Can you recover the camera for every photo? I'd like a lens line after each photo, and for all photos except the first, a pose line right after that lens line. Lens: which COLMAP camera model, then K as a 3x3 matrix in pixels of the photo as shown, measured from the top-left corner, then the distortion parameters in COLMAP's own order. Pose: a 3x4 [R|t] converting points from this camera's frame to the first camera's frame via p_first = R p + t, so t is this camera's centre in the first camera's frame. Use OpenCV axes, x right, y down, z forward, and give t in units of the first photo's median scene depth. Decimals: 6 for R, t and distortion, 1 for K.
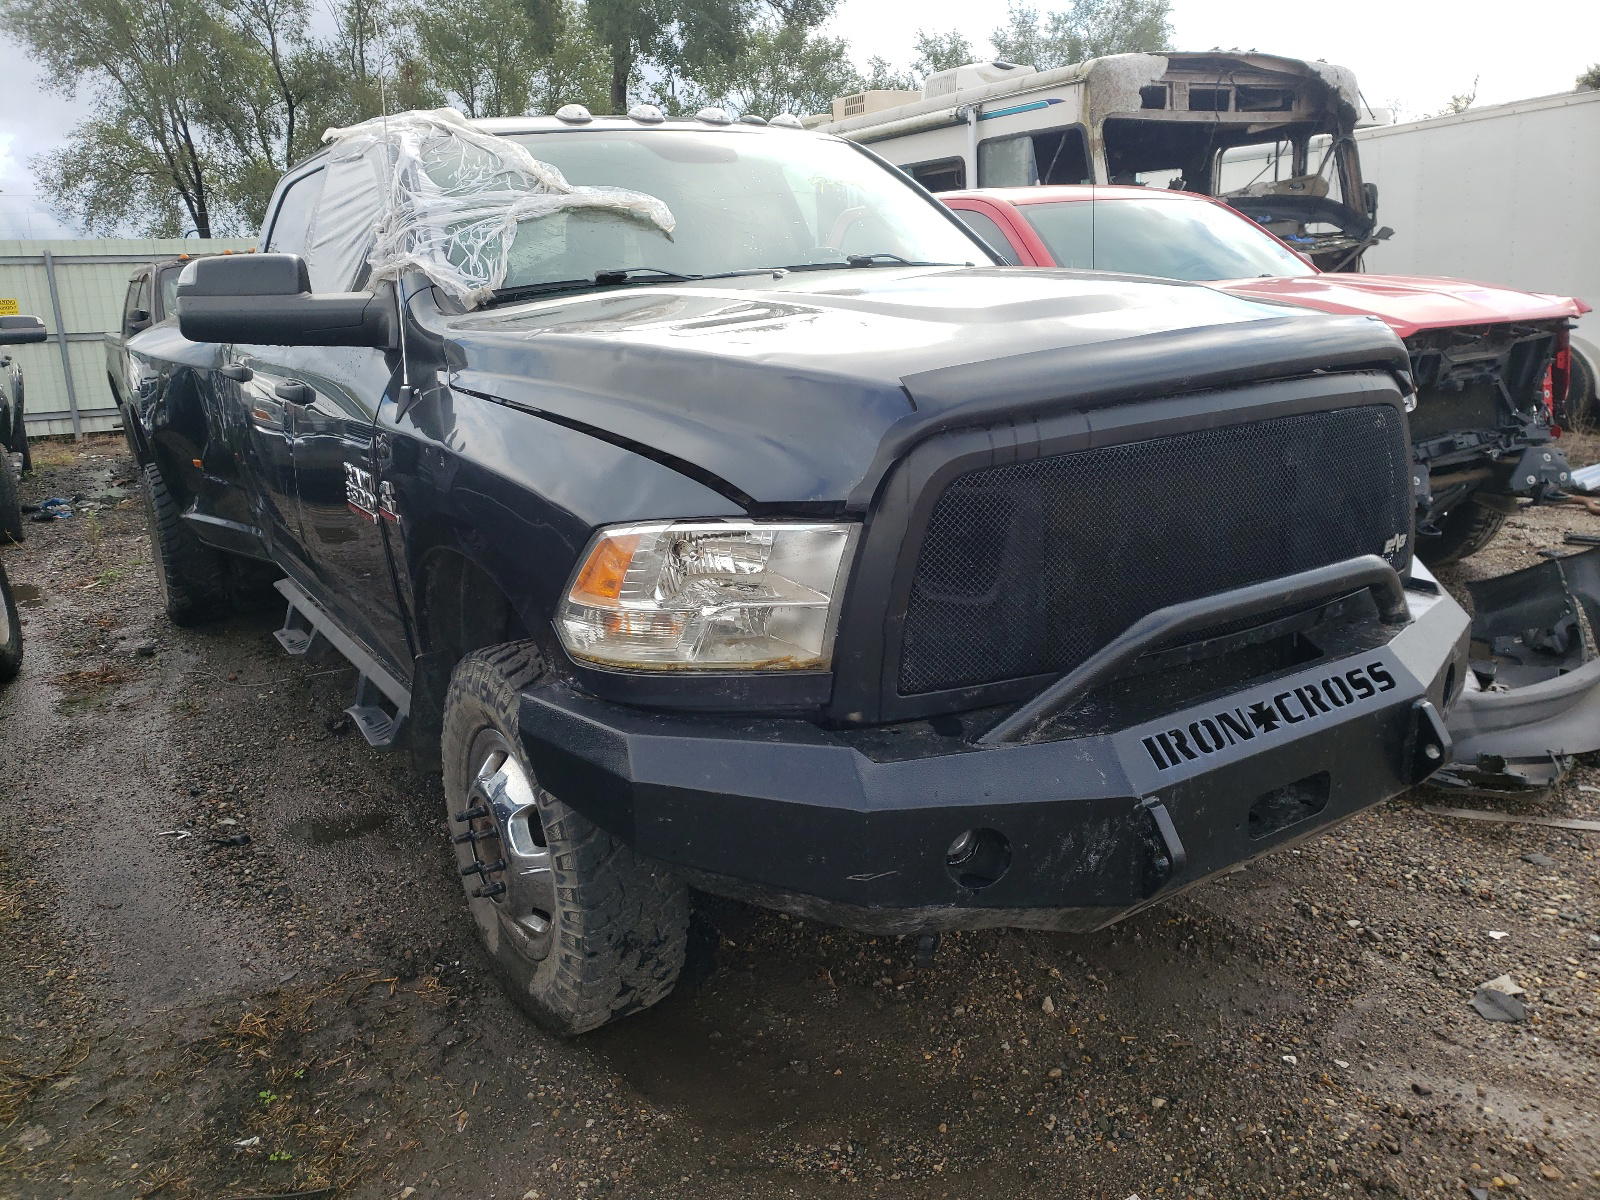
lens RADIAL K [[1201.1, 0, 791.9], [0, 1201.1, 600.9], [0, 0, 1]] dist [0.042423, -0.035691]
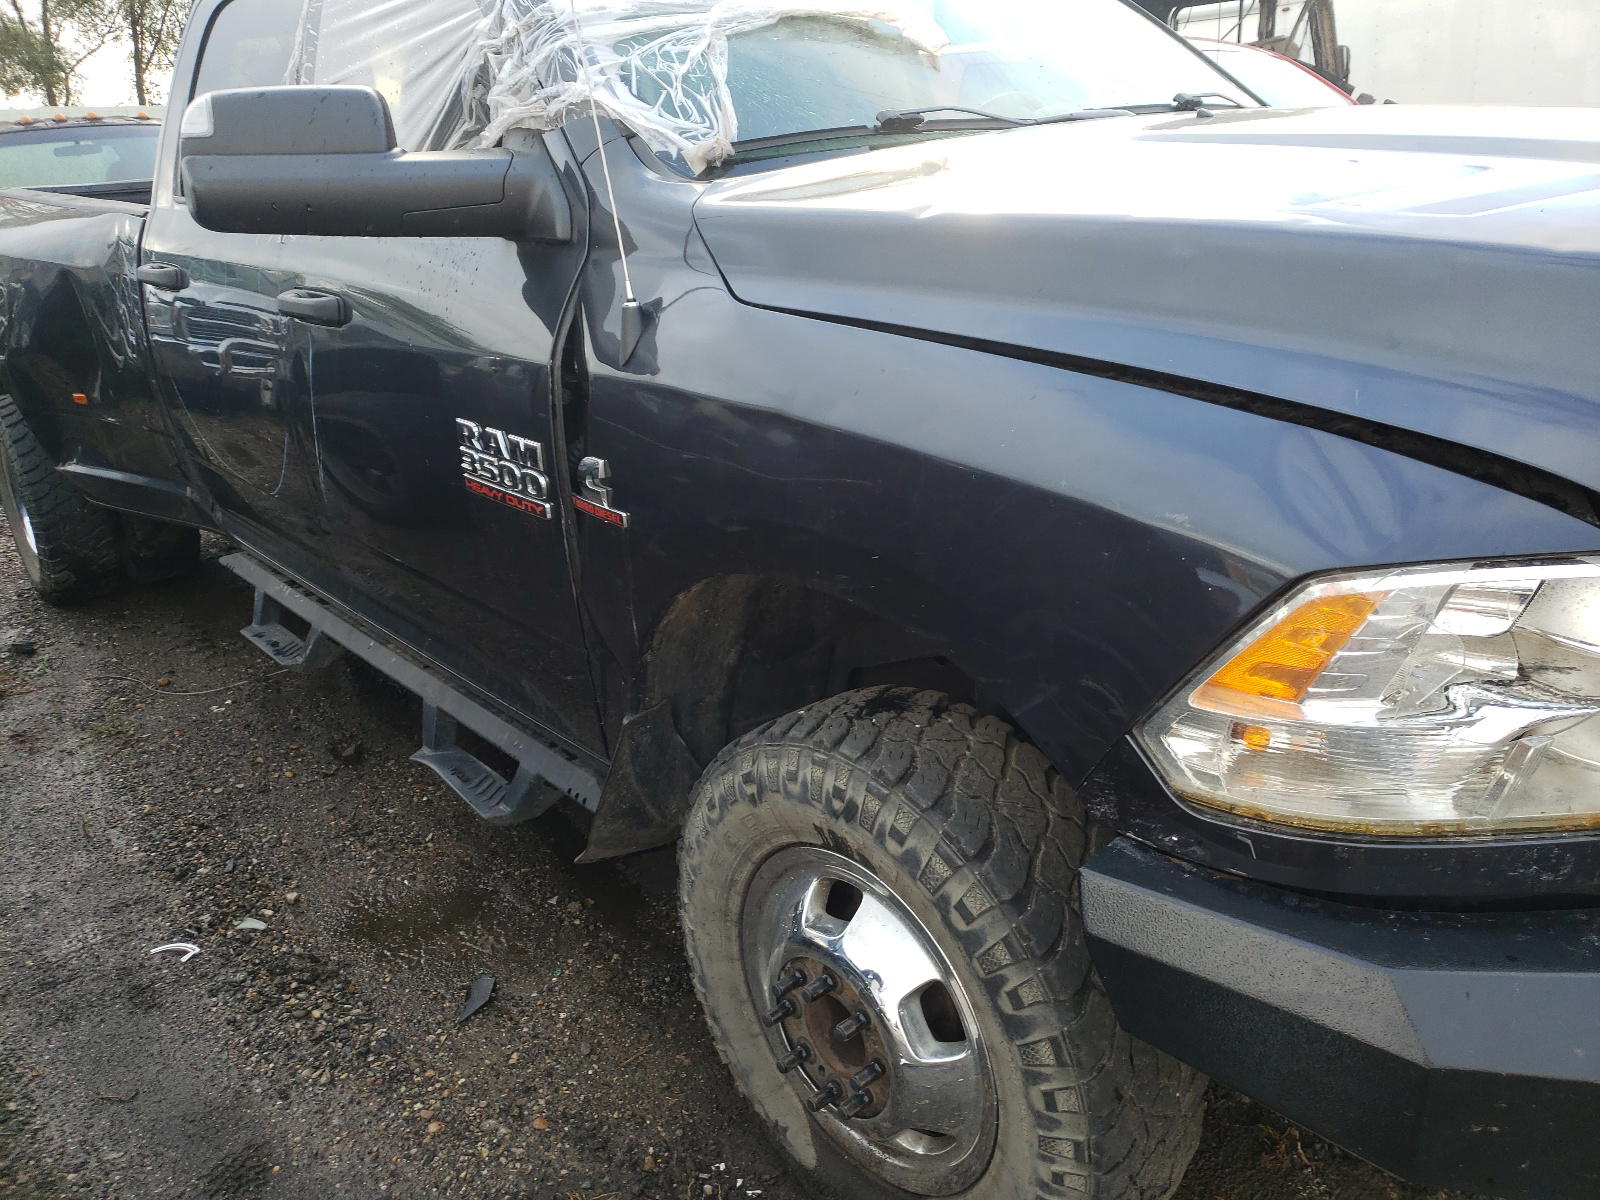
lens RADIAL K [[1201.1, 0, 813.1], [0, 1201.1, 590.2], [0, 0, 1]] dist [0.042423, -0.035691]
pose [[0.987539, -0.055146, 0.147398, -0.288870], [0.043060, 0.995538, 0.083966, -0.070530], [-0.151371, -0.076573, 0.985507, 0.328170]]
